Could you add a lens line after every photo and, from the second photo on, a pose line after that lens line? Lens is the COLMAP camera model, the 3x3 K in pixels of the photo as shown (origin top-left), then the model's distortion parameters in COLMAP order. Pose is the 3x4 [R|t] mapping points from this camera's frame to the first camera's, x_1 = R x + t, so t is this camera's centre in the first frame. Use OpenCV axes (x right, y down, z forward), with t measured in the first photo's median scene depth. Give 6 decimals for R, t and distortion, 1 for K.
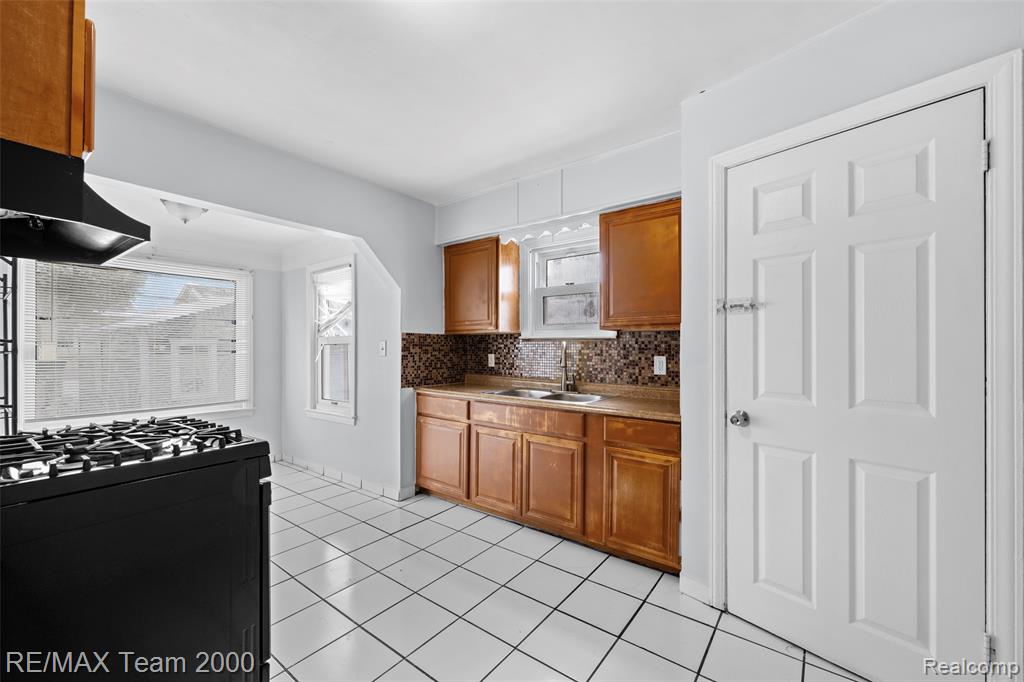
lens RADIAL K [[416.1, 0, 514.1], [0, 416.1, 334.7], [0, 0, 1]] dist [-0.001854, -0.000381]
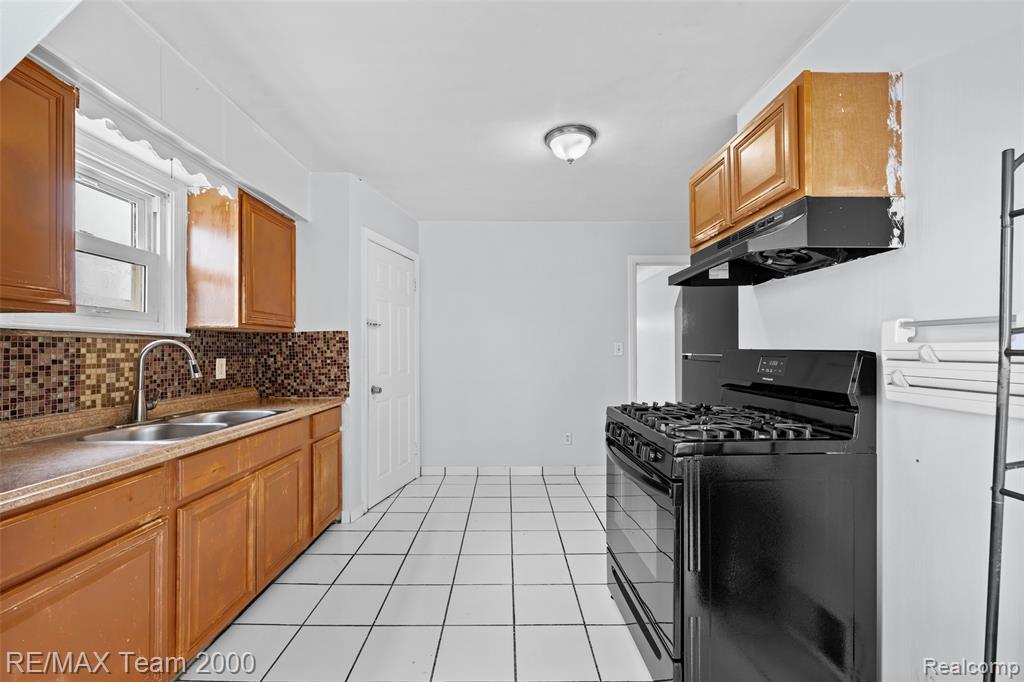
lens RADIAL K [[416.1, 0, 511.7], [0, 416.1, 346.4], [0, 0, 1]] dist [-0.001854, -0.000381]
pose [[-0.615736, 0.000727, 0.787952, -0.687088], [-0.029923, 0.999257, -0.024306, 0.025577], [-0.787384, -0.038544, -0.615257, 0.960590]]
